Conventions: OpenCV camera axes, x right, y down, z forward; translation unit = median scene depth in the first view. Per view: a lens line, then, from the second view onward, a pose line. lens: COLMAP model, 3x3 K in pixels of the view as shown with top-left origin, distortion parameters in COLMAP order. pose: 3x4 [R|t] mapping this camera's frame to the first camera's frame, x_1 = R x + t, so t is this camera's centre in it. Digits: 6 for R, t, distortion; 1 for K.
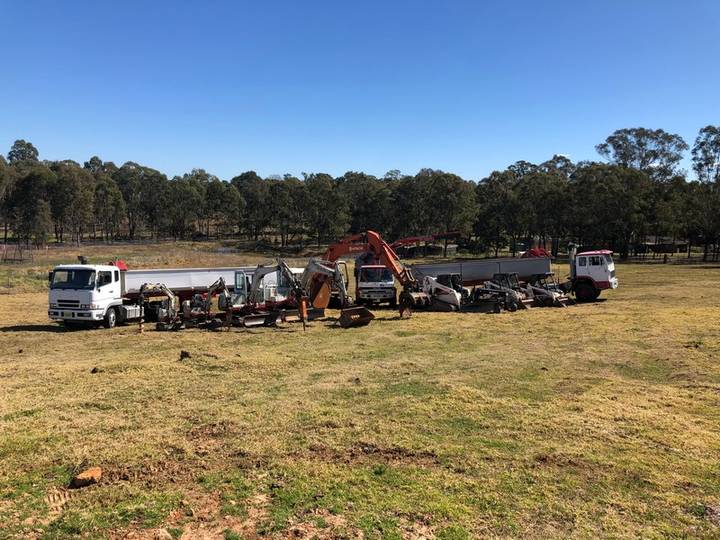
lens RADIAL K [[596.8, 0, 358.7], [0, 596.8, 252.8], [0, 0, 1]] dist [-0.001659, -0.005969]
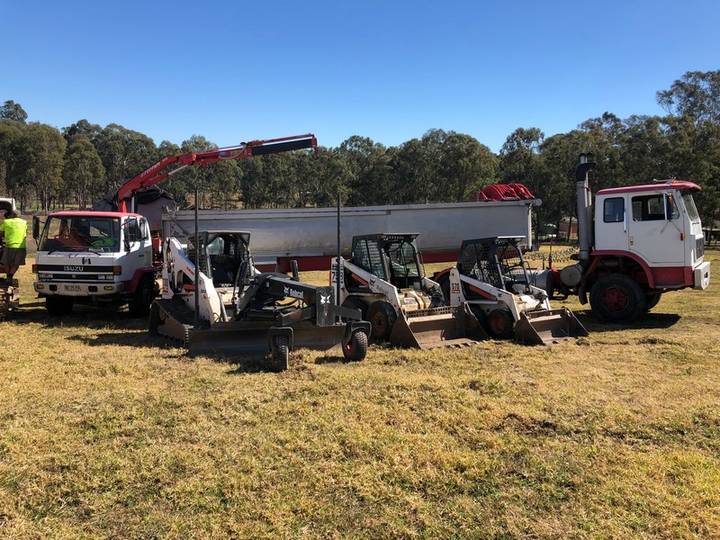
lens RADIAL K [[596.8, 0, 358.7], [0, 596.8, 252.8], [0, 0, 1]] dist [-0.001659, -0.005969]
pose [[0.997123, 0.028818, -0.070106, 0.244769], [-0.027046, 0.999294, 0.026092, 0.034345], [0.070808, -0.024121, 0.997198, 0.622545]]
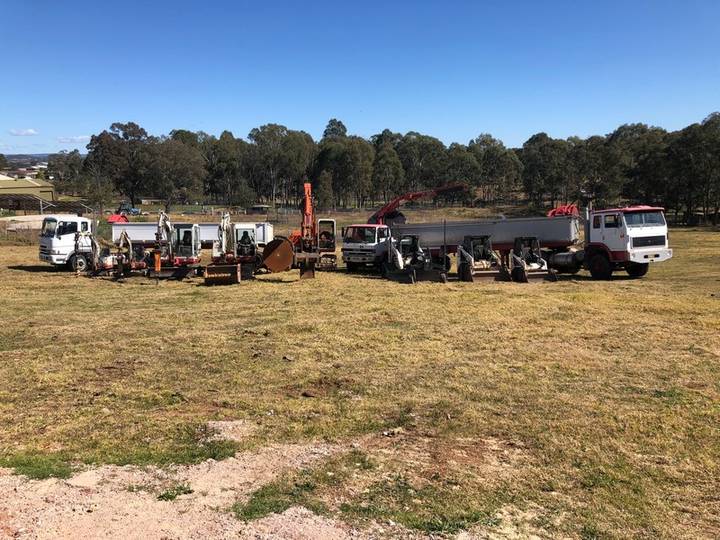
lens RADIAL K [[589.5, 0, 360.0], [0, 589.5, 270.0], [0, 0, 1]] dist [0.080648, 0.001211]
pose [[0.847269, 0.055731, -0.528232, 0.506446], [-0.012520, 0.996299, 0.085033, 0.014260], [0.531016, -0.065433, 0.844832, 0.249353]]
